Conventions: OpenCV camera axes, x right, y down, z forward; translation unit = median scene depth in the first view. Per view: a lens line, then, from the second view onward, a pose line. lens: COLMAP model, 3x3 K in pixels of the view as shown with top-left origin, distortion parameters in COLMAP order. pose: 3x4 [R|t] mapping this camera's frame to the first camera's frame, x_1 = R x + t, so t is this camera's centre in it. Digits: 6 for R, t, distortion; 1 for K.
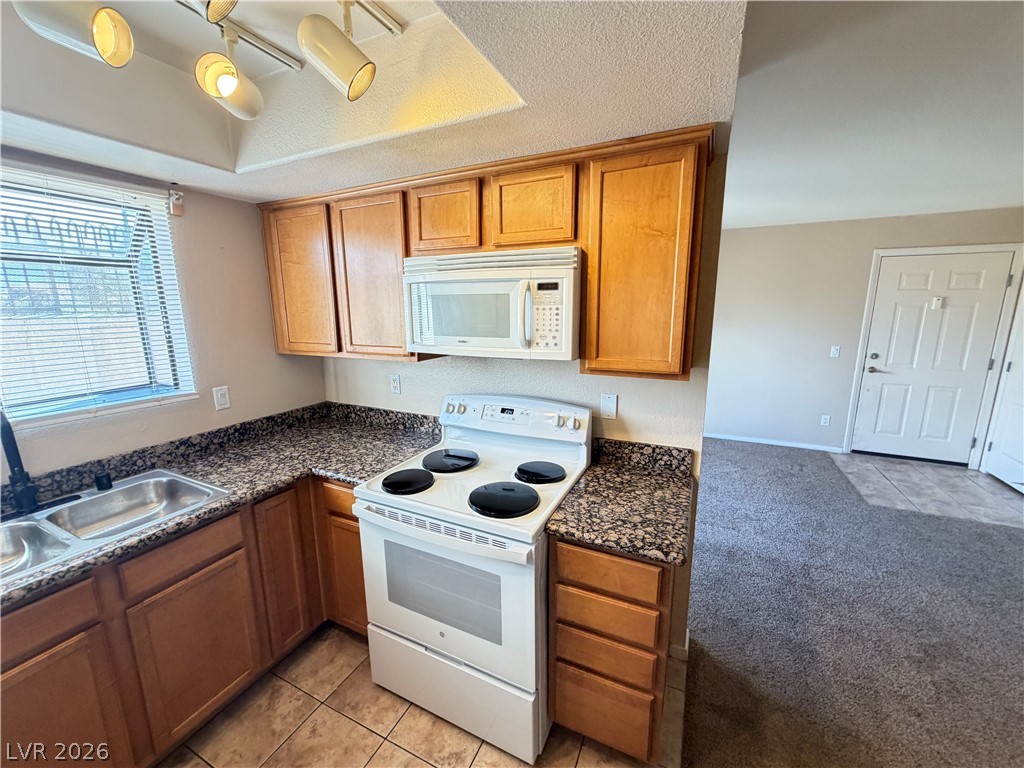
lens RADIAL K [[406.7, 0, 509.5], [0, 406.7, 383.2], [0, 0, 1]] dist [-0.000147, 0.000329]
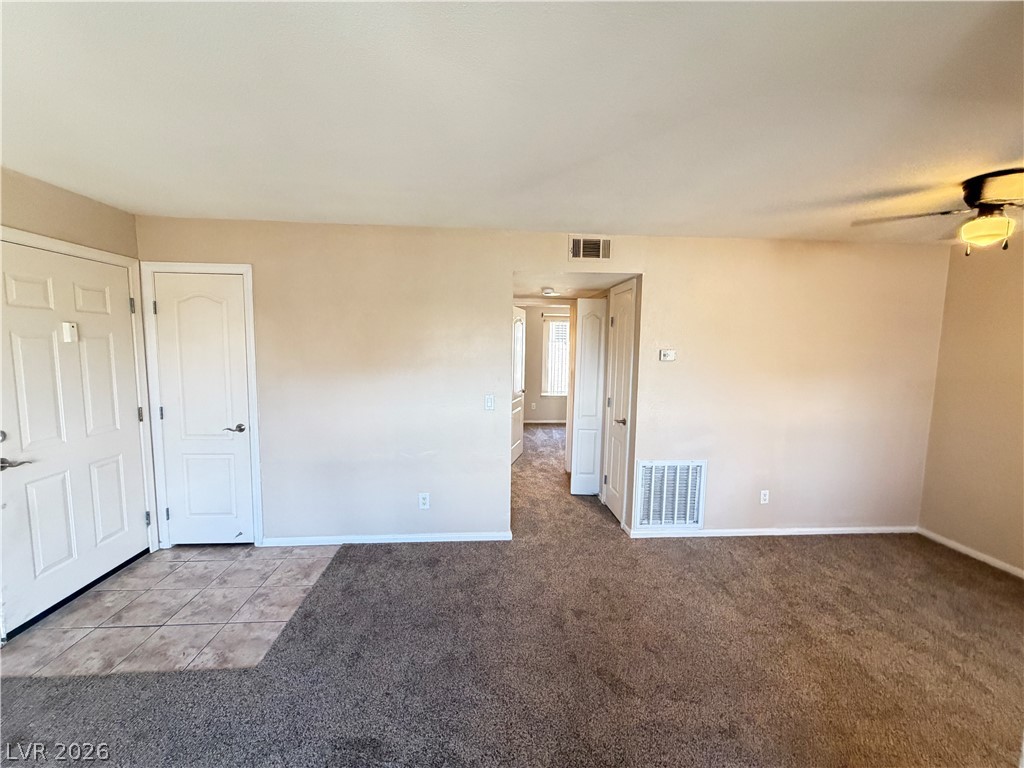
lens RADIAL K [[406.7, 0, 509.5], [0, 406.7, 383.2], [0, 0, 1]] dist [-0.000147, 0.000329]
pose [[-0.497509, -0.087517, 0.863033, 0.396628], [0.150025, 0.971225, 0.184973, -0.288872], [-0.854387, 0.221503, -0.470063, 1.564403]]
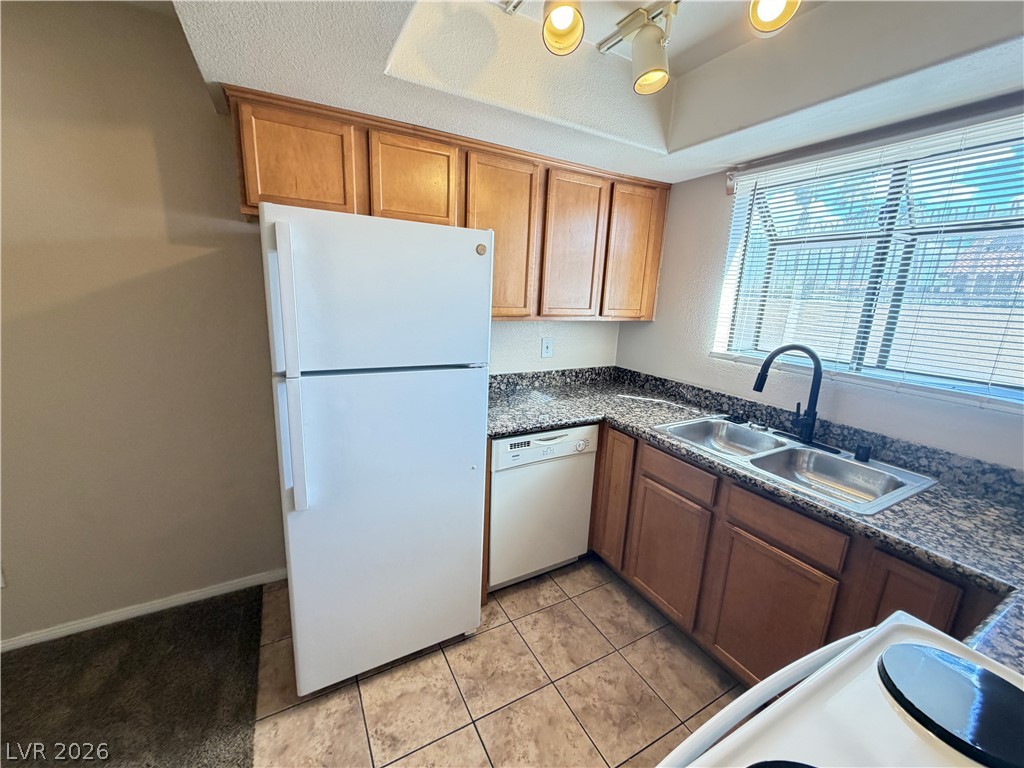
lens RADIAL K [[406.7, 0, 509.5], [0, 406.7, 383.2], [0, 0, 1]] dist [-0.000147, 0.000329]
pose [[-0.585892, 0.166905, -0.793015, 0.222682], [-0.186482, 0.924533, 0.332361, -0.071028], [0.788641, 0.342611, -0.510552, 0.661873]]
